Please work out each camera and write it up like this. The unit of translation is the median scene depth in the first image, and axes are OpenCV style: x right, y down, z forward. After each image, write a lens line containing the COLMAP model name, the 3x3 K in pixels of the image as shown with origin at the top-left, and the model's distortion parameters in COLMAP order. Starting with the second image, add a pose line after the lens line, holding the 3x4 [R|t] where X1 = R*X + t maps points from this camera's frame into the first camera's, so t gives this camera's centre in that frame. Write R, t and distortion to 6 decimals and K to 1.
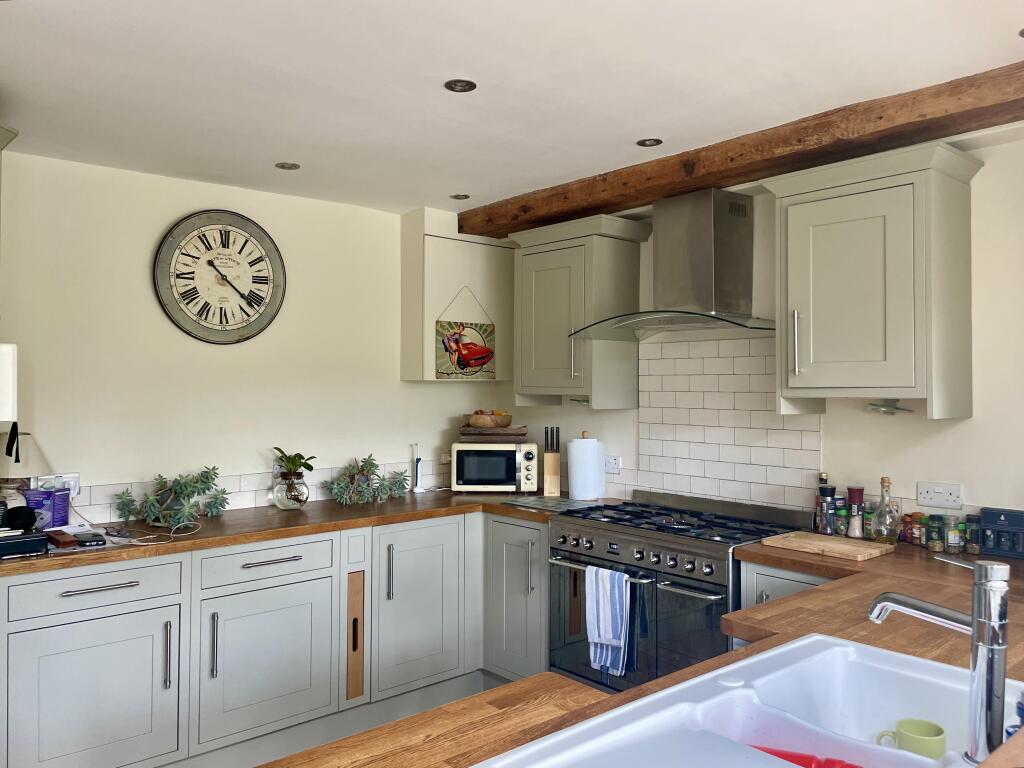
lens RADIAL K [[803.6, 0, 512.0], [0, 803.6, 384.0], [0, 0, 1]] dist [0.139924, -0.189442]
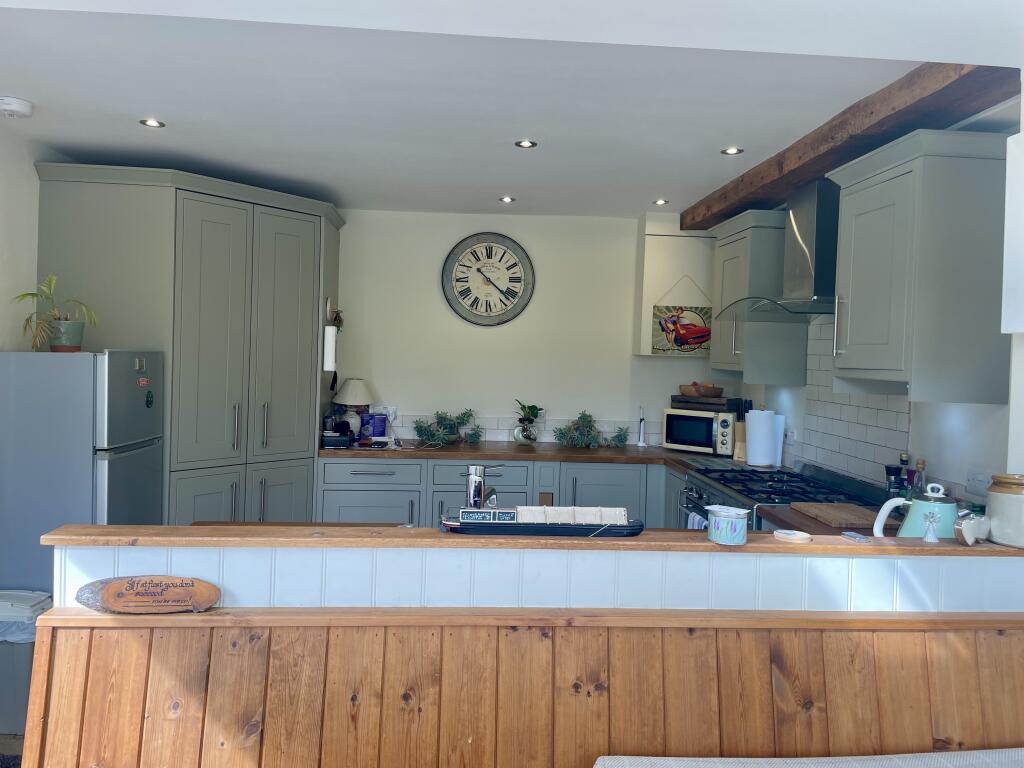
lens RADIAL K [[752.5, 0, 506.5], [0, 752.5, 380.1], [0, 0, 1]] dist [0.074041, -0.129576]
pose [[0.798926, 0.044871, -0.599753, 0.463920], [-0.028243, 0.998912, 0.037113, -0.003280], [0.600766, -0.012712, 0.799324, -0.043406]]
